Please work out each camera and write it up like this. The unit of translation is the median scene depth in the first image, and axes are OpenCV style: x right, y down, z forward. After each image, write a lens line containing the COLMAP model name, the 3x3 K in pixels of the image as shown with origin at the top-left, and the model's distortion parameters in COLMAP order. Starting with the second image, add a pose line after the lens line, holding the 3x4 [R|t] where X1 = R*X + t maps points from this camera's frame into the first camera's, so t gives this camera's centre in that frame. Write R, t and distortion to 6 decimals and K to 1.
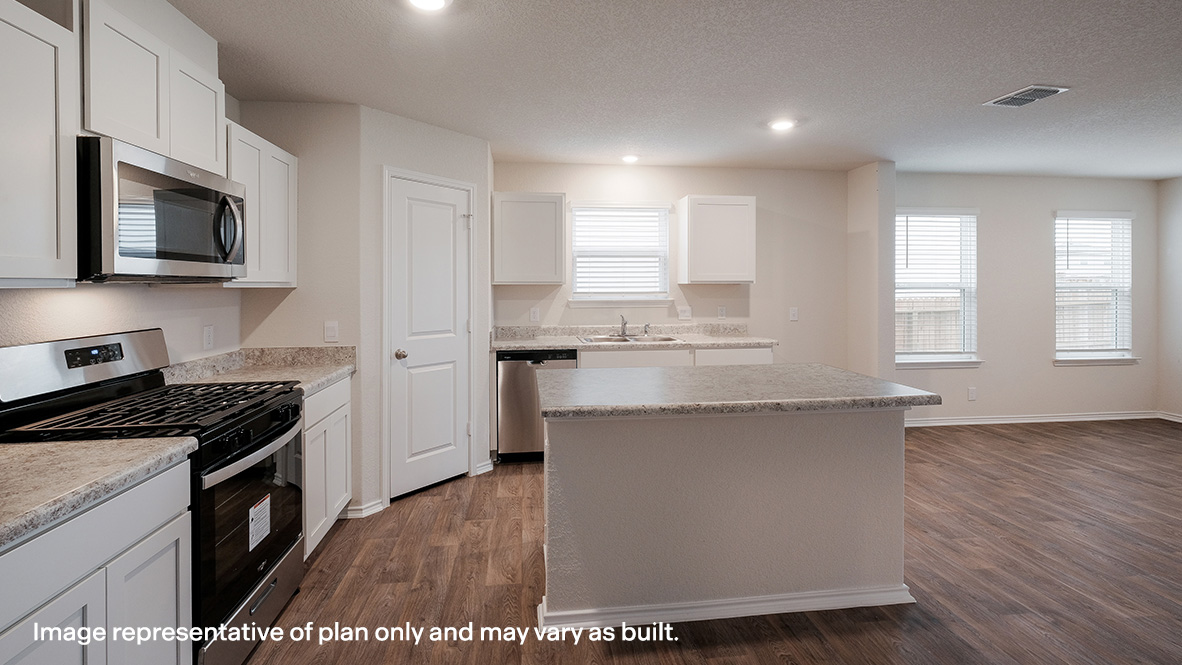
lens RADIAL K [[520.4, 0, 584.7], [0, 520.4, 289.9], [0, 0, 1]] dist [0.003256, 0.000556]
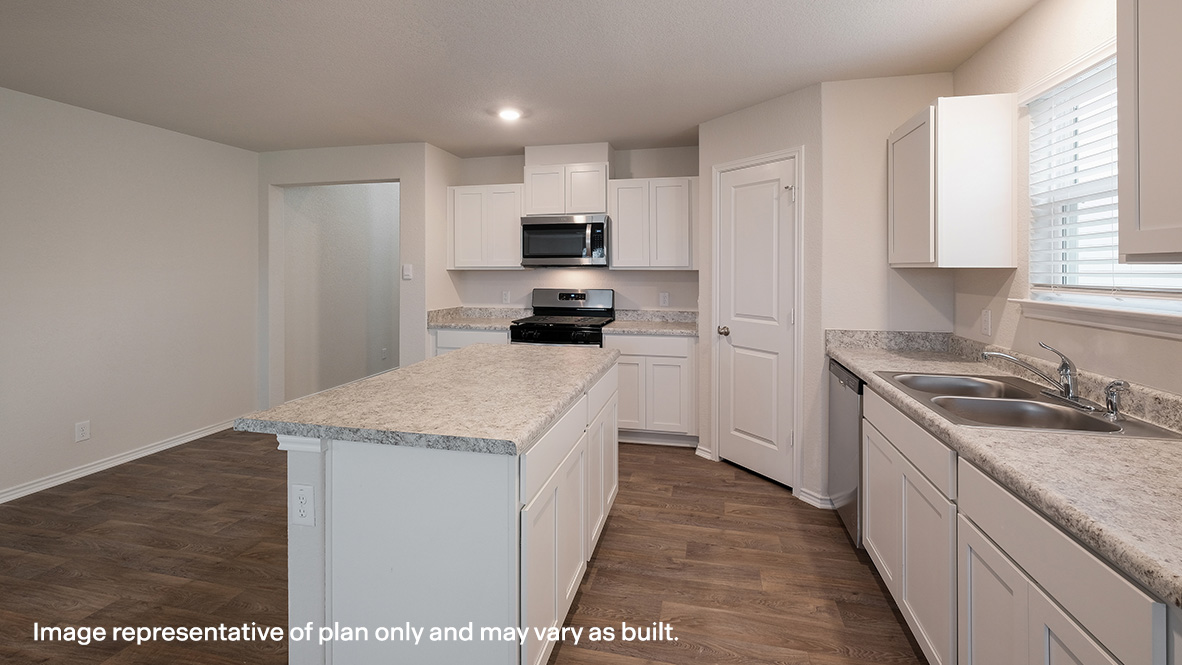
lens RADIAL K [[520.4, 0, 573.7], [0, 520.4, 246.5], [0, 0, 1]] dist [0.003256, 0.000556]
pose [[-0.364149, -0.036333, -0.930632, 0.653570], [-0.004468, 0.999295, -0.037266, -0.010060], [0.931330, -0.009412, -0.364054, 0.904155]]
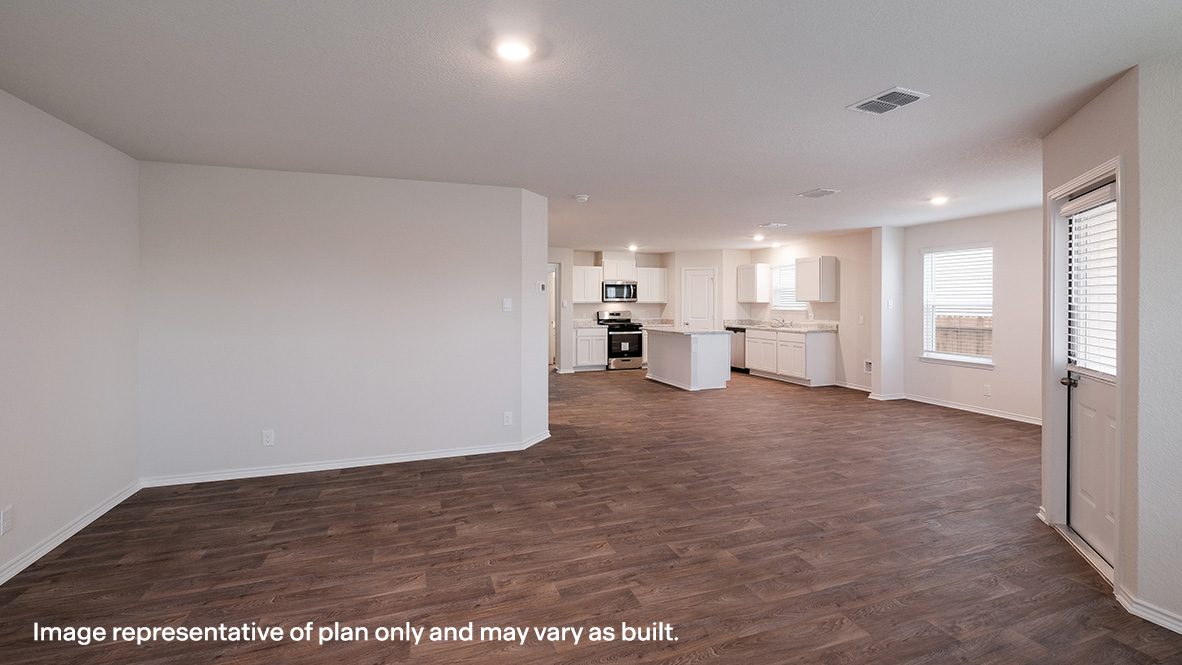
lens RADIAL K [[520.4, 0, 588.3], [0, 520.4, 297.4], [0, 0, 1]] dist [0.003256, 0.000556]
pose [[0.205144, -0.007259, -0.978705, 2.255863], [-0.007168, 0.999935, -0.008919, -0.006073], [0.978705, 0.008845, 0.205079, -0.239520]]
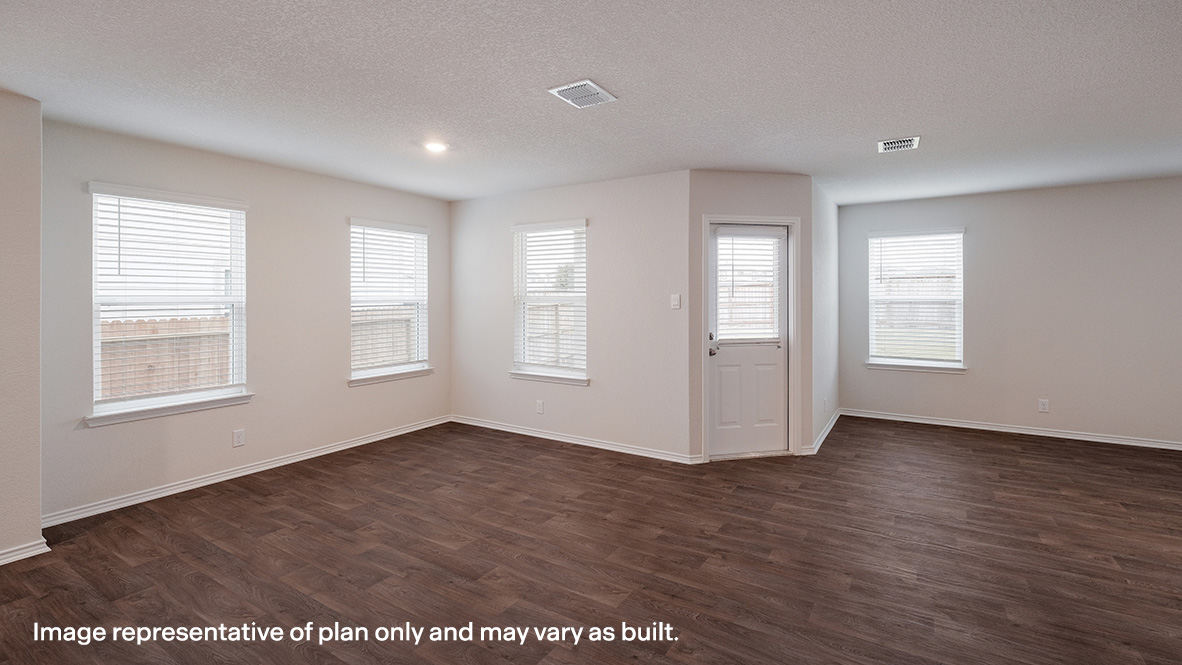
lens RADIAL K [[520.4, 0, 594.7], [0, 520.4, 293.6], [0, 0, 1]] dist [0.003256, 0.000556]
pose [[0.636798, 0.005438, 0.771012, 0.615163], [0.006802, 0.999897, -0.012670, -0.004331], [-0.771001, 0.013313, 0.636695, 0.114668]]
